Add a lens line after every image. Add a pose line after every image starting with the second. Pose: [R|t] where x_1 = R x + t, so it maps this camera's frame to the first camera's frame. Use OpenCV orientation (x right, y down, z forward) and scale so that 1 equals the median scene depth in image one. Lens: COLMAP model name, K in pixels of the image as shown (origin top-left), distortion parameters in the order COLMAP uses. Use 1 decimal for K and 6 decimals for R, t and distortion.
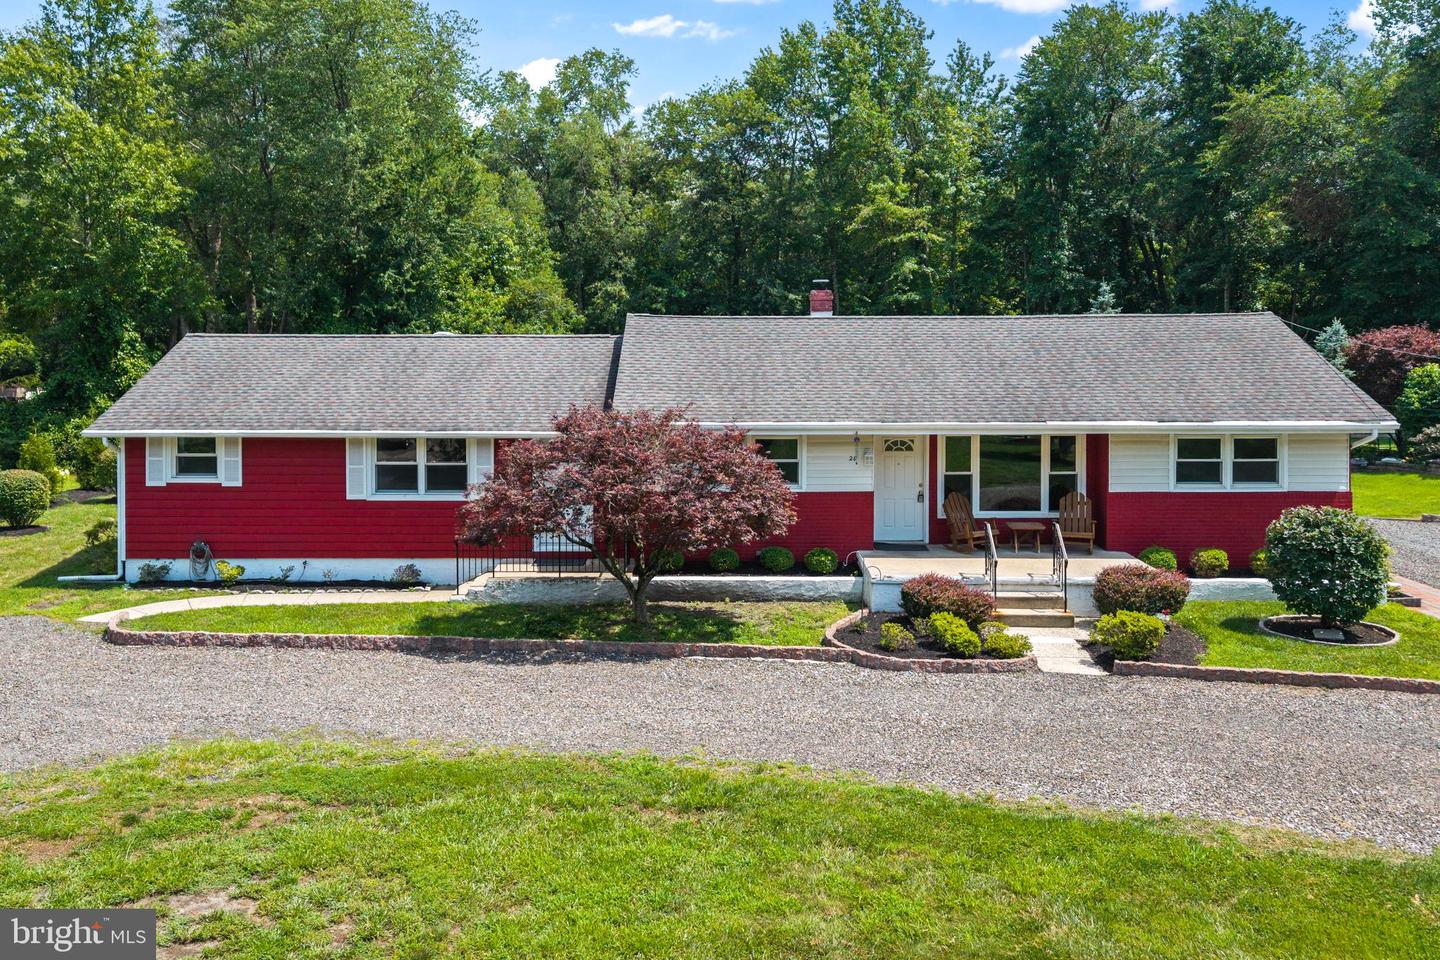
lens RADIAL K [[1211.1, 0, 711.5], [0, 1211.1, 413.3], [0, 0, 1]] dist [0.048557, 0.000560]
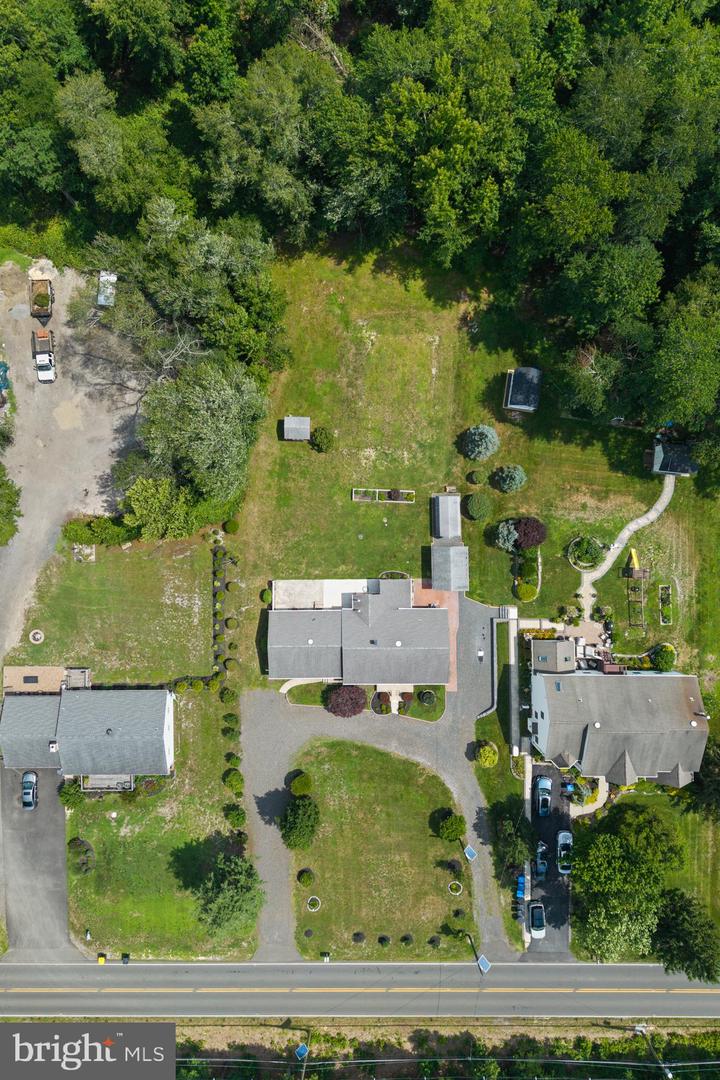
lens RADIAL K [[728.4, 0, 338.6], [0, 728.4, 540.6], [0, 0, 1]] dist [0.063870, -0.081464]
pose [[0.999725, -0.015254, -0.017798, -0.017984], [0.018747, 0.064455, 0.997745, -4.200202], [-0.014072, -0.997804, 0.064723, 1.489977]]
